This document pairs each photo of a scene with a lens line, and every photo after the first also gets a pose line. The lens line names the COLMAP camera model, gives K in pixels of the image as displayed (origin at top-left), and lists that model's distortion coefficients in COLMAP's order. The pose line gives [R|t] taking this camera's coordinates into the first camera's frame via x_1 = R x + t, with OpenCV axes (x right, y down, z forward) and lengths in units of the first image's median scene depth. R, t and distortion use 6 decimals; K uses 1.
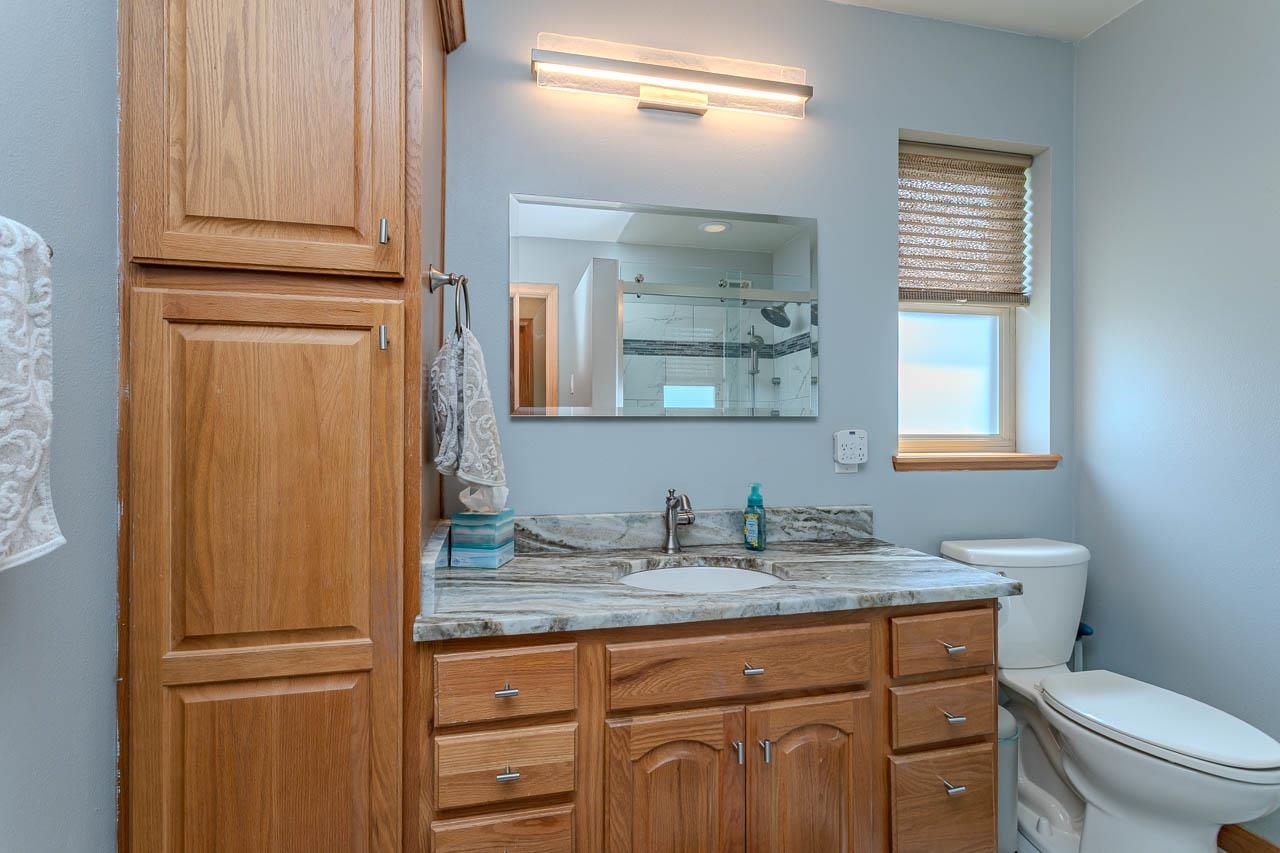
lens RADIAL K [[626.0, 0, 643.8], [0, 626.0, 417.6], [0, 0, 1]] dist [0.000485, 0.000125]
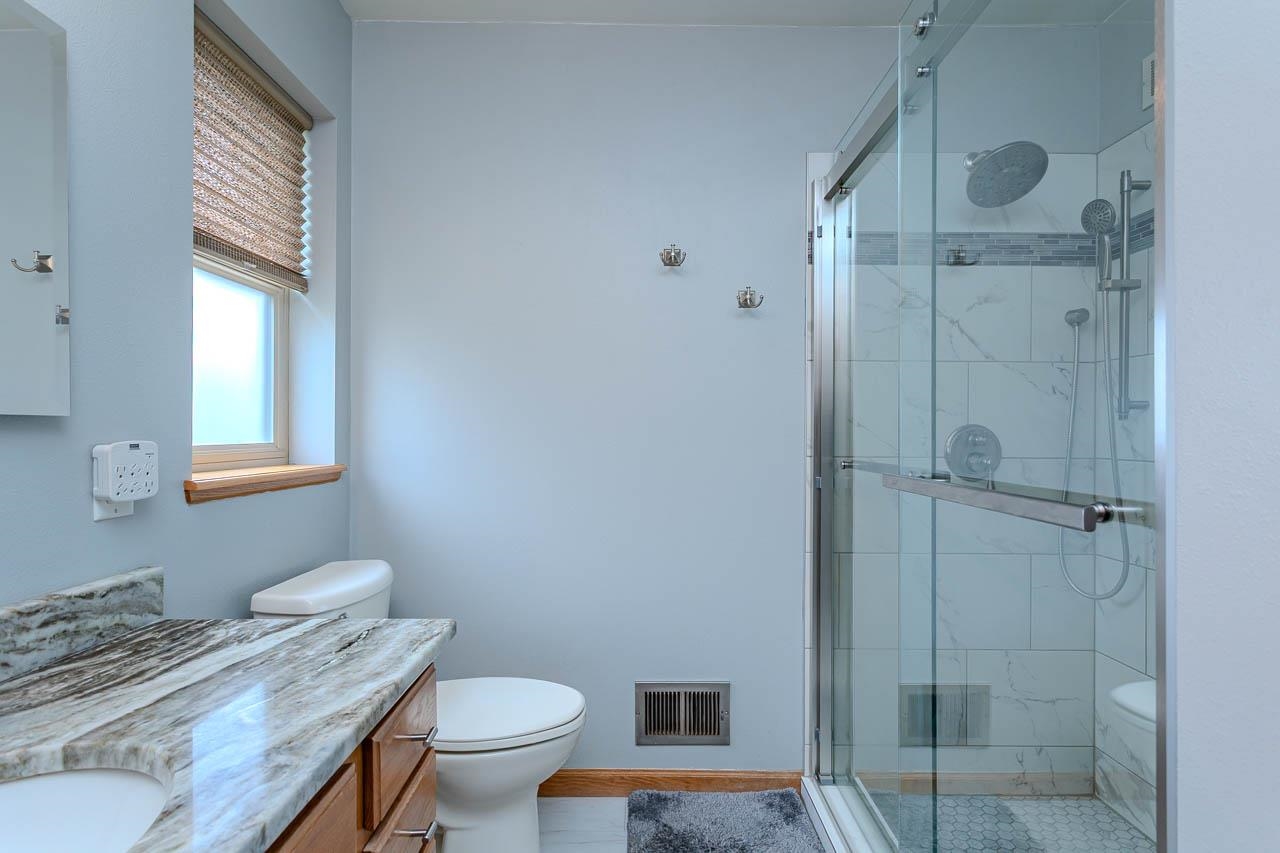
lens RADIAL K [[609.7, 0, 641.5], [0, 609.7, 426.2], [0, 0, 1]] dist [0.000974, 0.000165]
pose [[0.223652, 0.007513, 0.974640, -0.104346], [-0.013237, 0.999901, -0.004670, 0.002726], [-0.974579, -0.011857, 0.223729, 0.420551]]
